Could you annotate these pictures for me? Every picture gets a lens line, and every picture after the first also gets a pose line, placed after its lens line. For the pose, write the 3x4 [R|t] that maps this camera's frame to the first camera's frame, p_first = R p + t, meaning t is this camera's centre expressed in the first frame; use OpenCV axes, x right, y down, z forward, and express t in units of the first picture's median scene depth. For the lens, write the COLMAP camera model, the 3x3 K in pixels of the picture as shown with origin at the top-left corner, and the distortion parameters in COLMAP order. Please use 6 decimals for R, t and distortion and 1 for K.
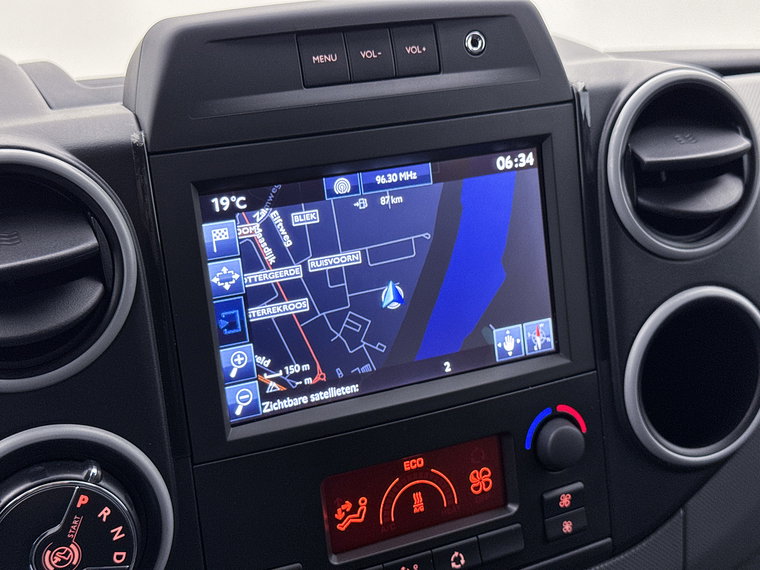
lens RADIAL K [[1094.1, 0, 380.0], [0, 1094.1, 285.0], [0, 0, 1]] dist [0.168876, -0.427255]
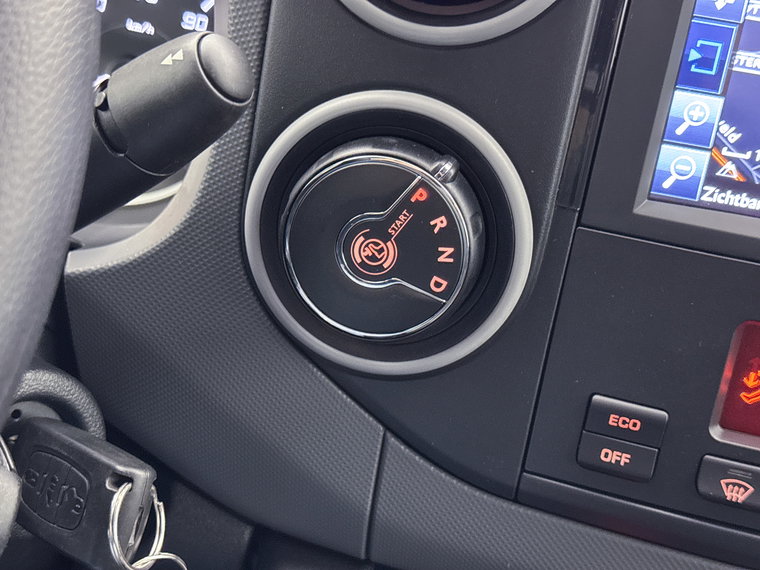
lens RADIAL K [[1094.1, 0, 380.0], [0, 1094.1, 285.0], [0, 0, 1]] dist [0.168876, -0.427255]
pose [[0.796262, 0.384419, -0.467107, 0.081196], [-0.337297, 0.923099, 0.184711, 0.102116], [0.502192, 0.010476, 0.864693, 0.272649]]
